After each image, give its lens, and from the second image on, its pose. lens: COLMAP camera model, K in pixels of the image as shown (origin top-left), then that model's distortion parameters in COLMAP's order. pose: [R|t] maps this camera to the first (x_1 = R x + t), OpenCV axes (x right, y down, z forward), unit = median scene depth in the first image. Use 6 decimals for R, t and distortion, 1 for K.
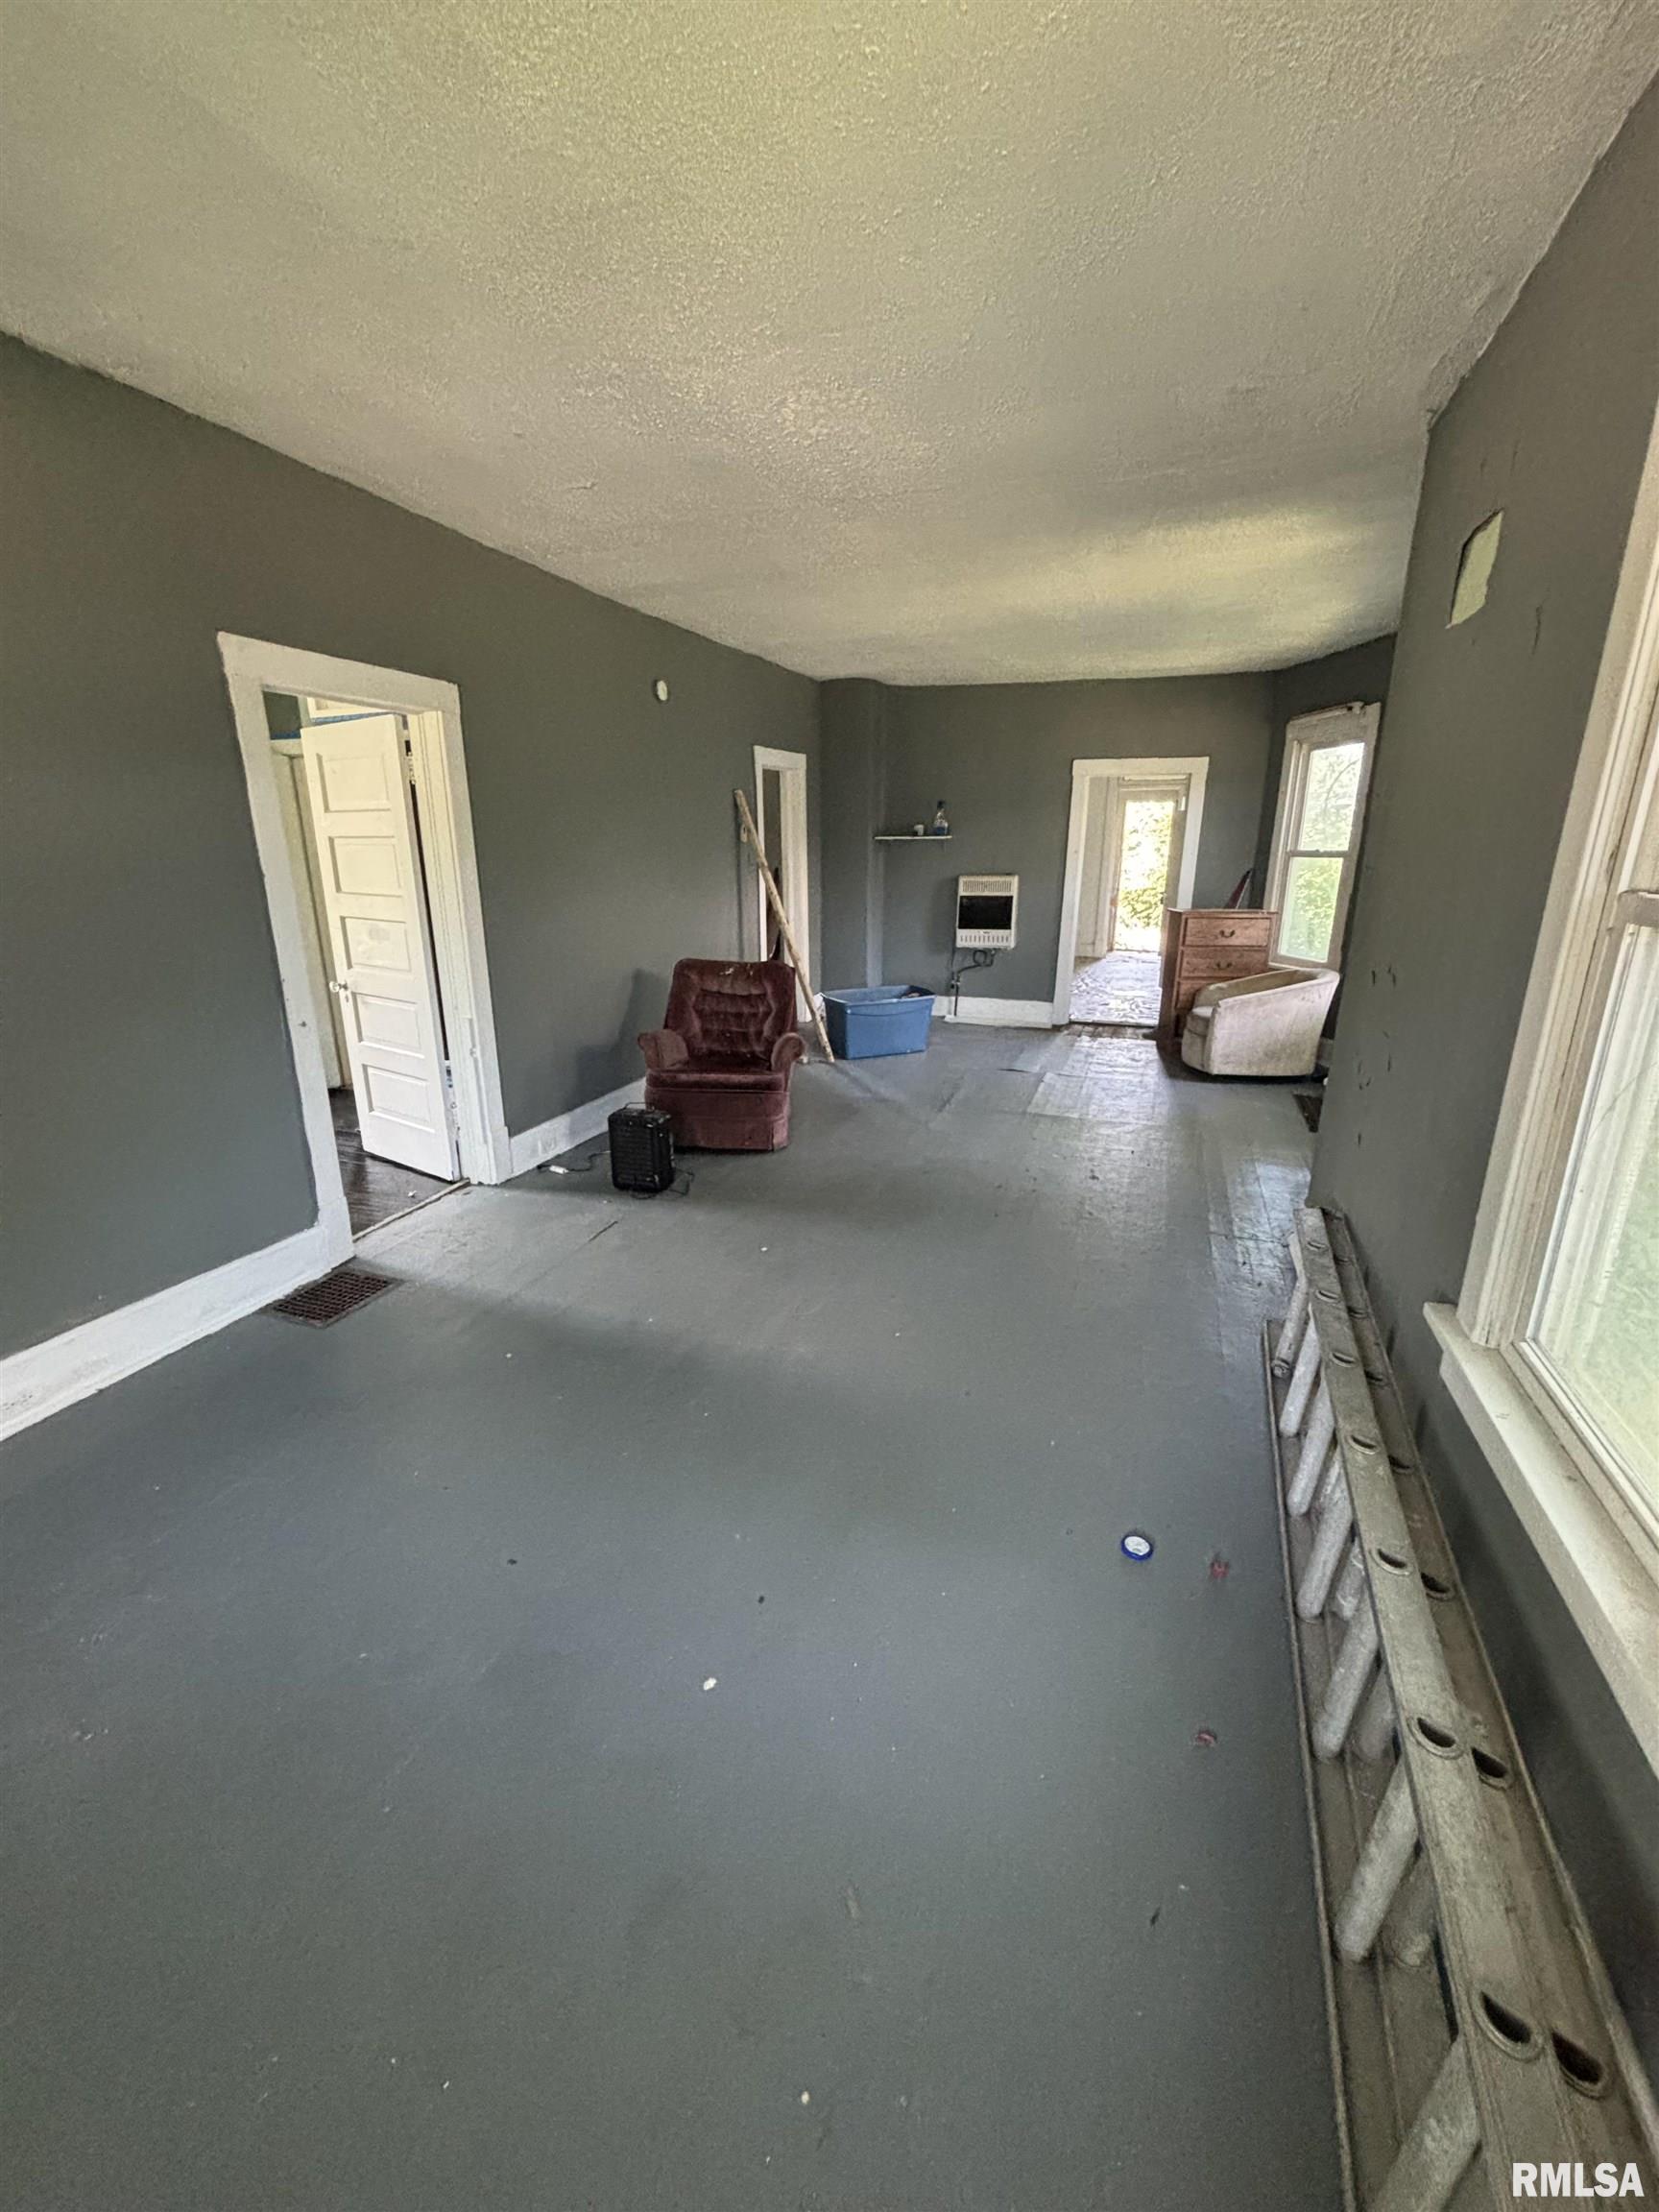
lens RADIAL K [[888.8, 0, 832.8], [0, 888.8, 1106.3], [0, 0, 1]] dist [0.002474, -0.000345]
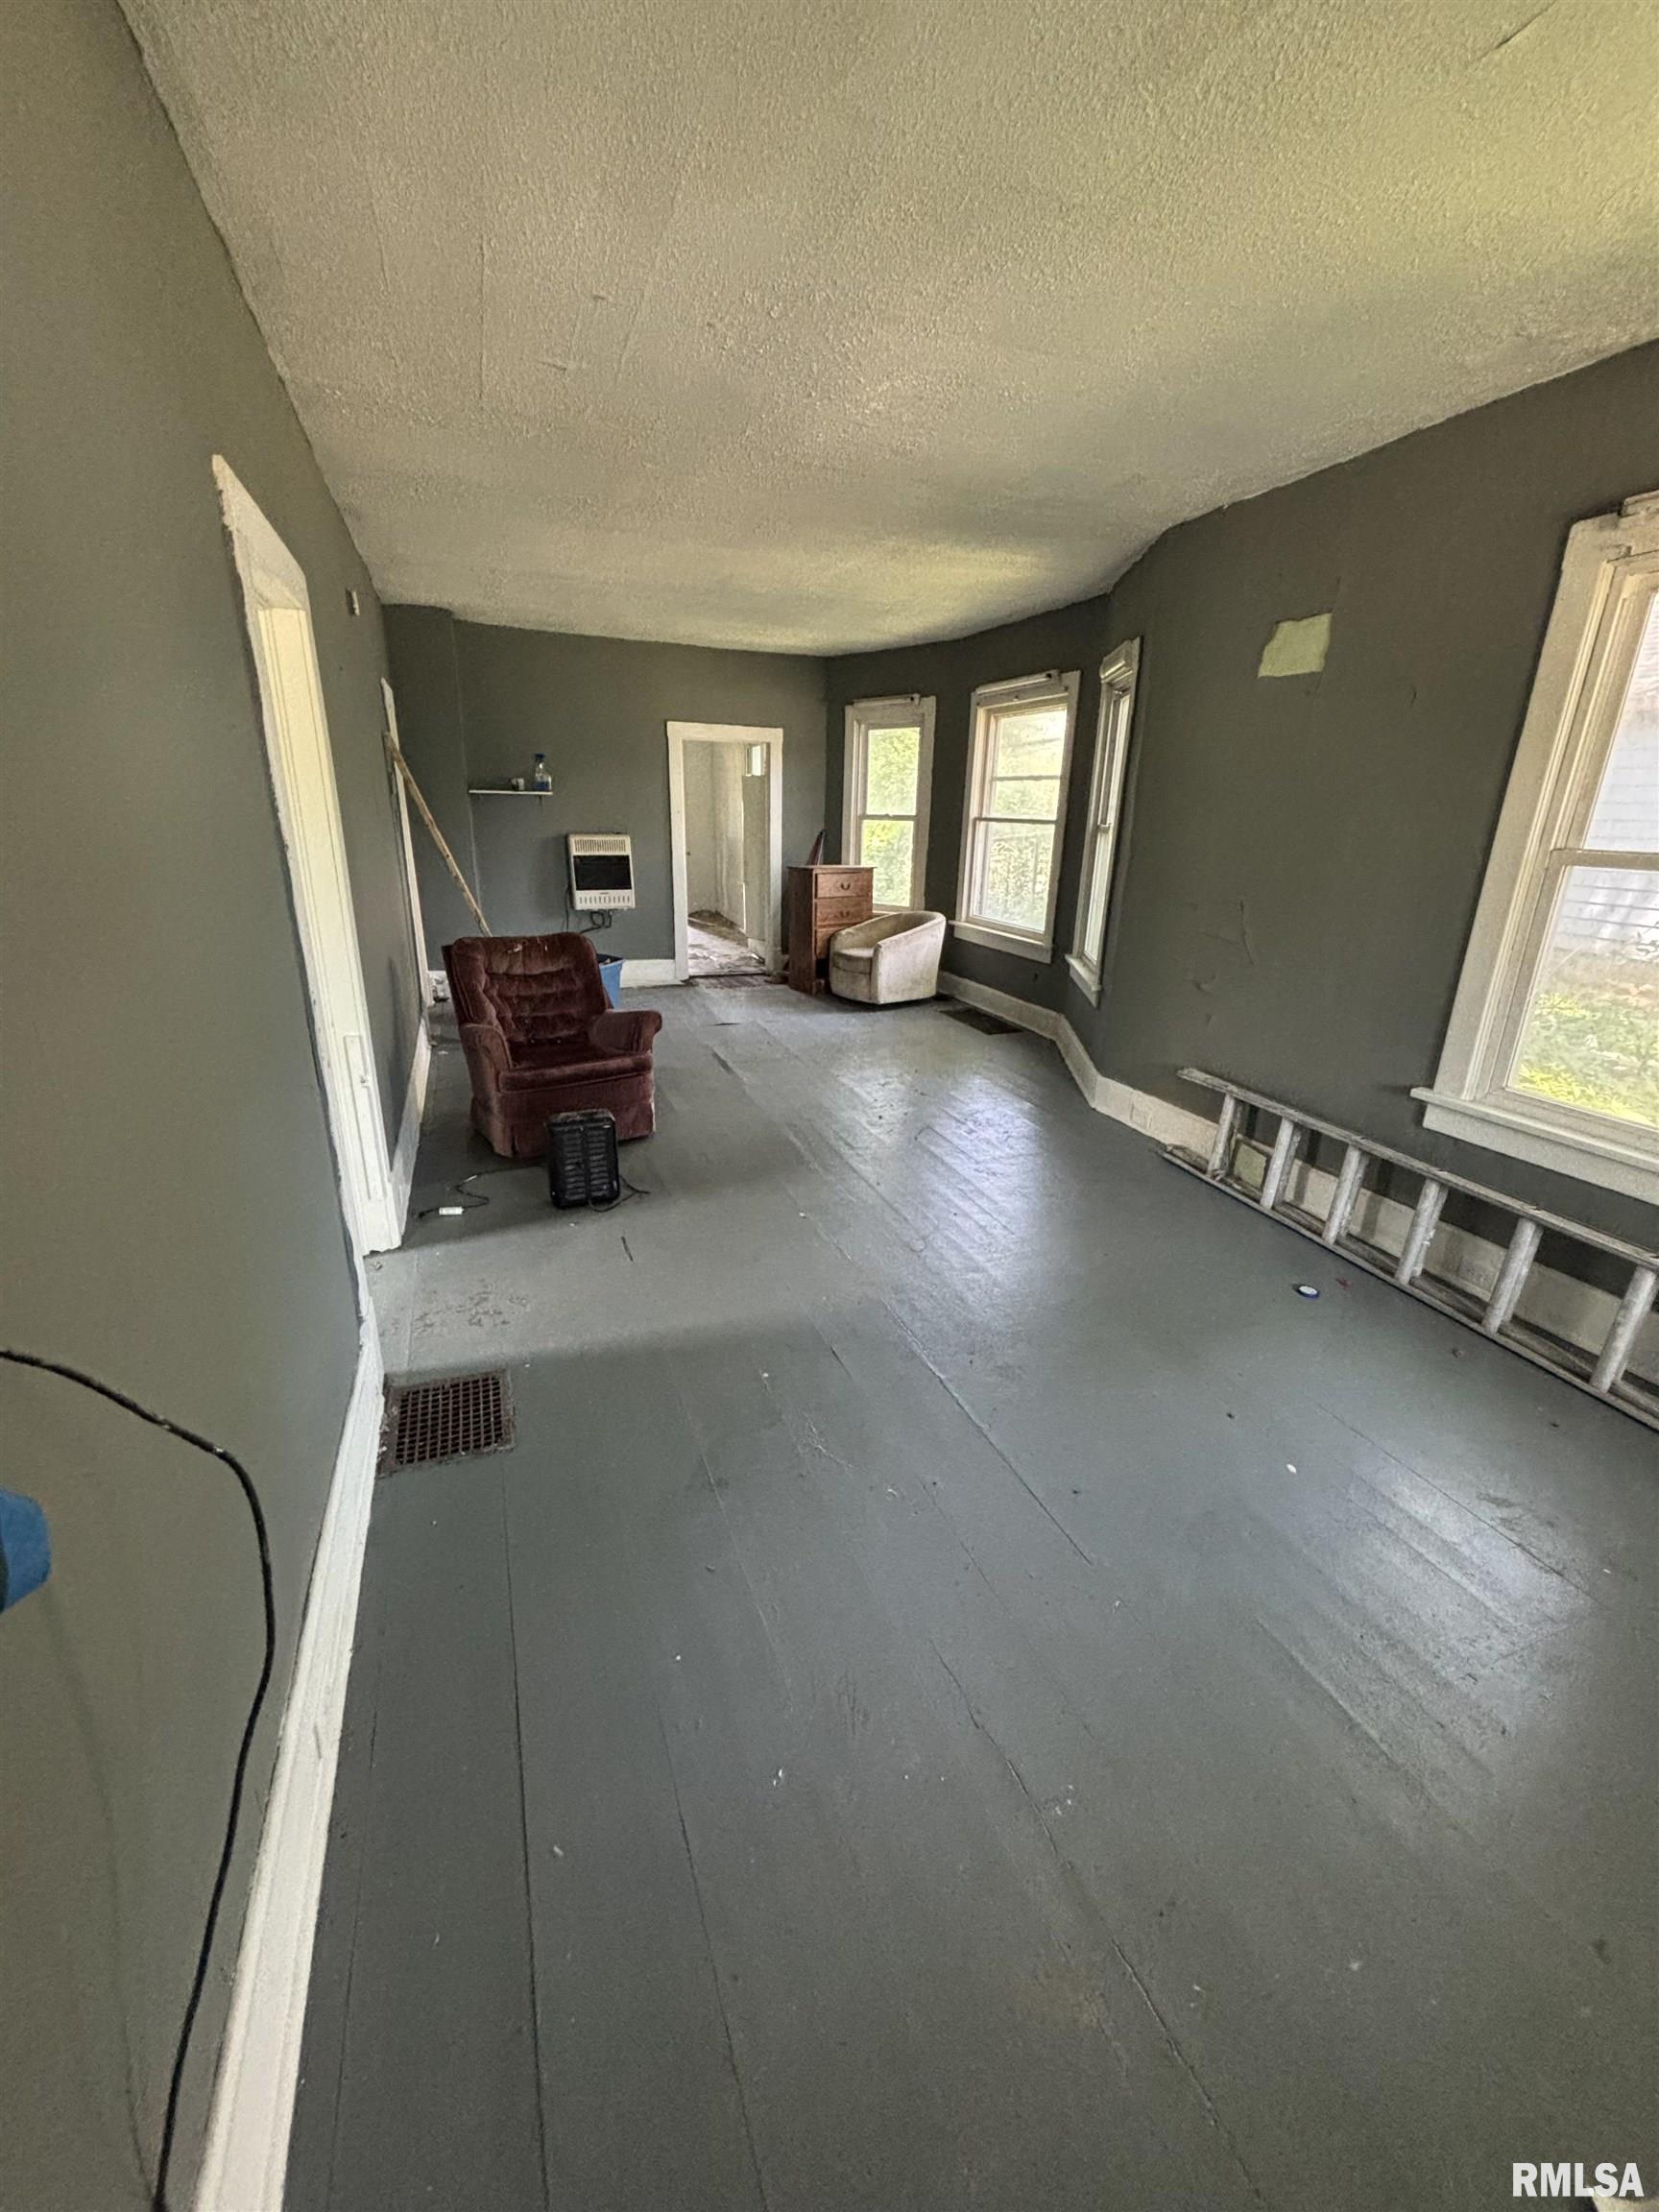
lens RADIAL K [[888.8, 0, 832.8], [0, 888.8, 1106.3], [0, 0, 1]] dist [0.002474, -0.000345]
pose [[0.758601, -0.190319, 0.623139, -0.323514], [0.160456, 0.981503, 0.104434, -0.029890], [-0.631489, 0.020763, 0.775107, 0.095797]]
